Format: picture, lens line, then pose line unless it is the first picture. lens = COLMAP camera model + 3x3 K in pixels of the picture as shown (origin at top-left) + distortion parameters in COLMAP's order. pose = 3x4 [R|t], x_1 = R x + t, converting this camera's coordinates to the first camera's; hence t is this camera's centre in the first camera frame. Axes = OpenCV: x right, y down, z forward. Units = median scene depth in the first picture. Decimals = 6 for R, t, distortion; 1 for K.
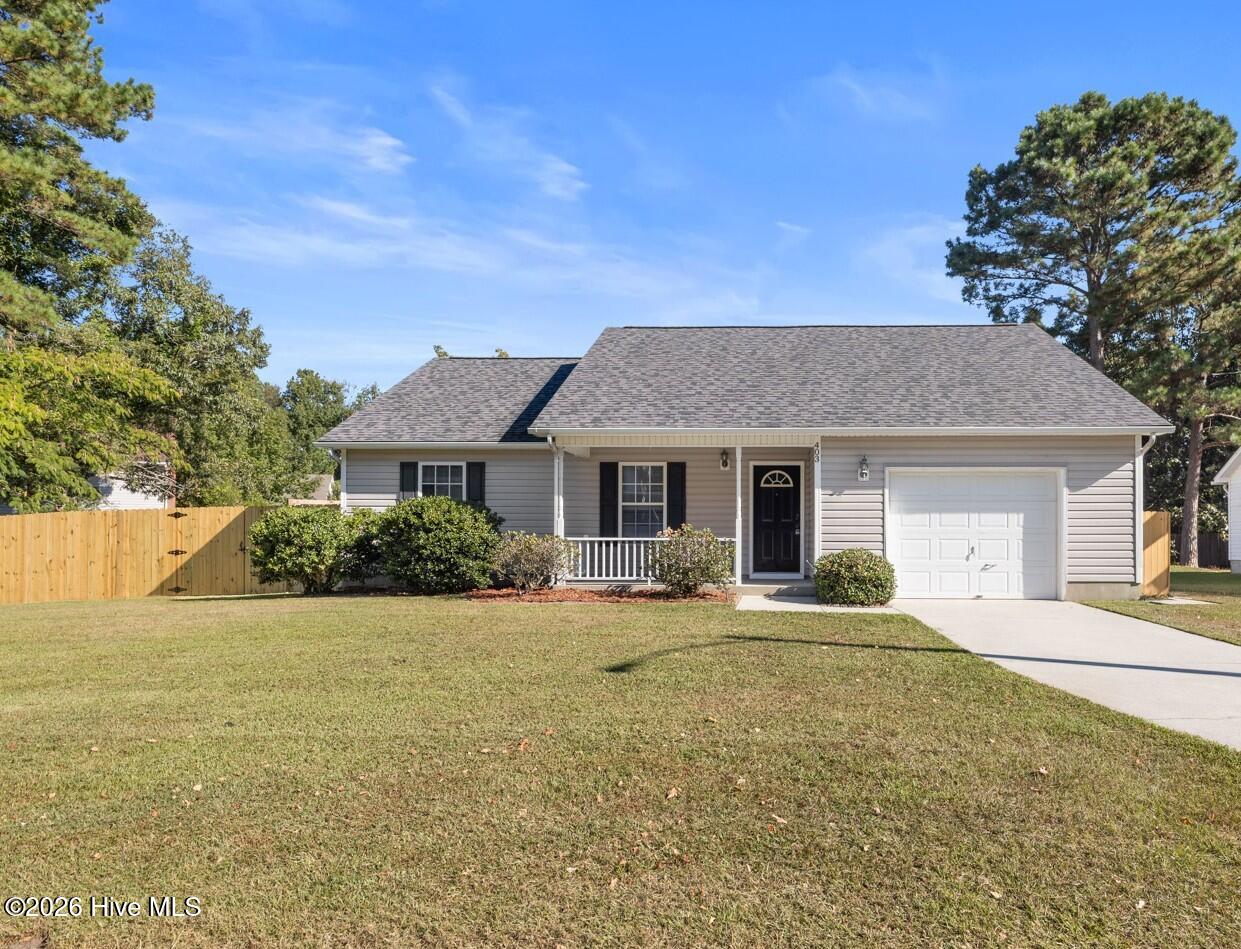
lens RADIAL K [[840.8, 0, 672.8], [0, 840.8, 532.1], [0, 0, 1]] dist [-0.004027, 0.001425]
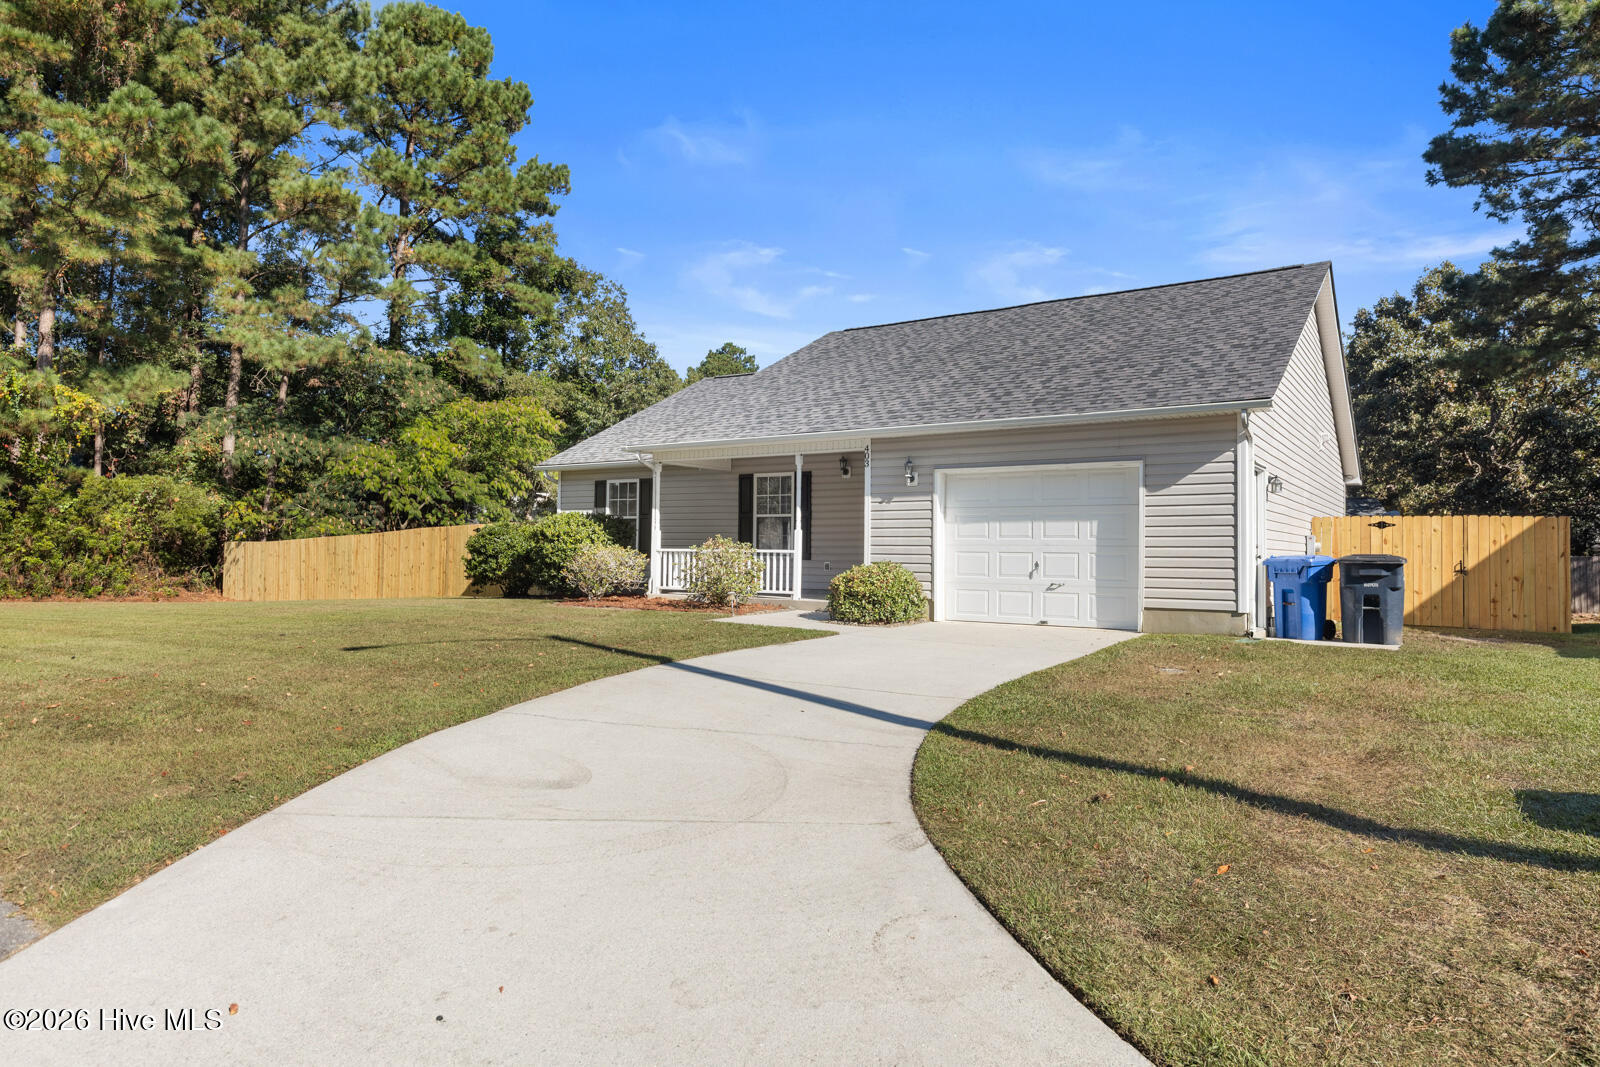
lens RADIAL K [[943.6, 0, 793.8], [0, 943.6, 532.8], [0, 0, 1]] dist [0.004732, 0.001501]
pose [[0.855560, -0.005385, -0.517675, 0.552521], [-0.003377, 0.999867, -0.015981, 0.004036], [0.517692, 0.015420, 0.855428, 0.071626]]
